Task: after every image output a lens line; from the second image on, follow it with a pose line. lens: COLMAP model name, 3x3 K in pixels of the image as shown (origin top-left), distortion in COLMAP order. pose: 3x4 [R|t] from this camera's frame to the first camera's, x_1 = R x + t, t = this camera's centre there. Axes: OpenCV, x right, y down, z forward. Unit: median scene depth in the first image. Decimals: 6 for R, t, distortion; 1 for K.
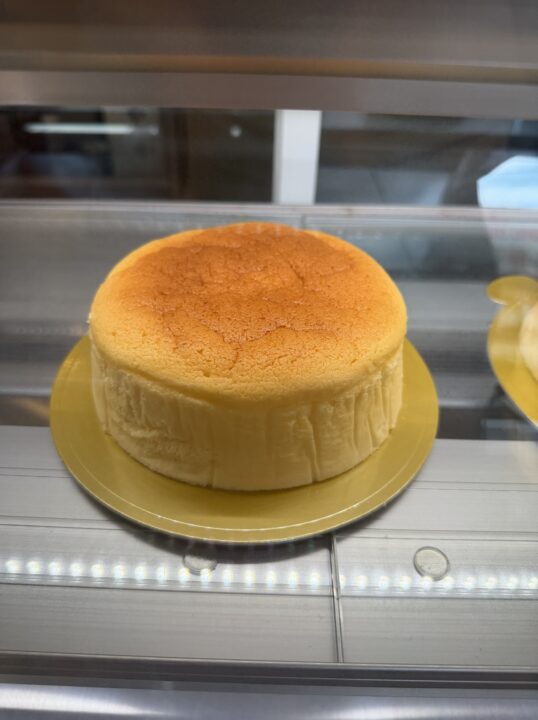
lens RADIAL K [[499.6, 0, 274.0], [0, 499.6, 363.2], [0, 0, 1]] dist [-0.003461, -0.007189]
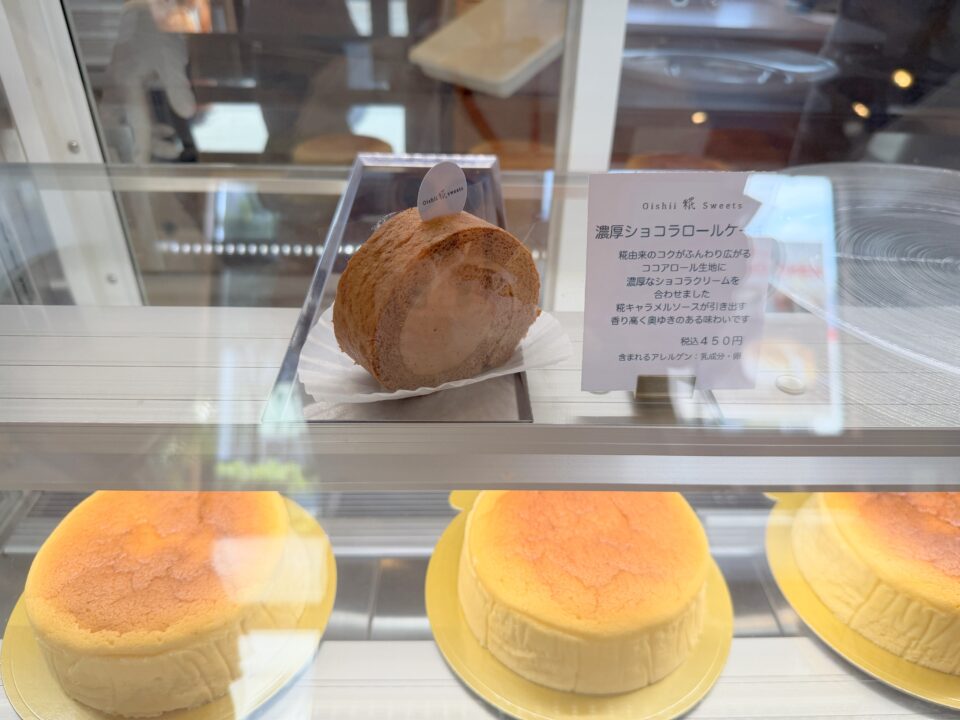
lens RADIAL K [[666.1, 0, 472.5], [0, 666.1, 357.1], [0, 0, 1]] dist [-0.003461, -0.007189]
pose [[0.999231, -0.020837, 0.033209, -0.447986], [0.022536, 0.998413, -0.051619, -0.578606], [-0.032081, 0.052328, 0.998115, -0.842606]]
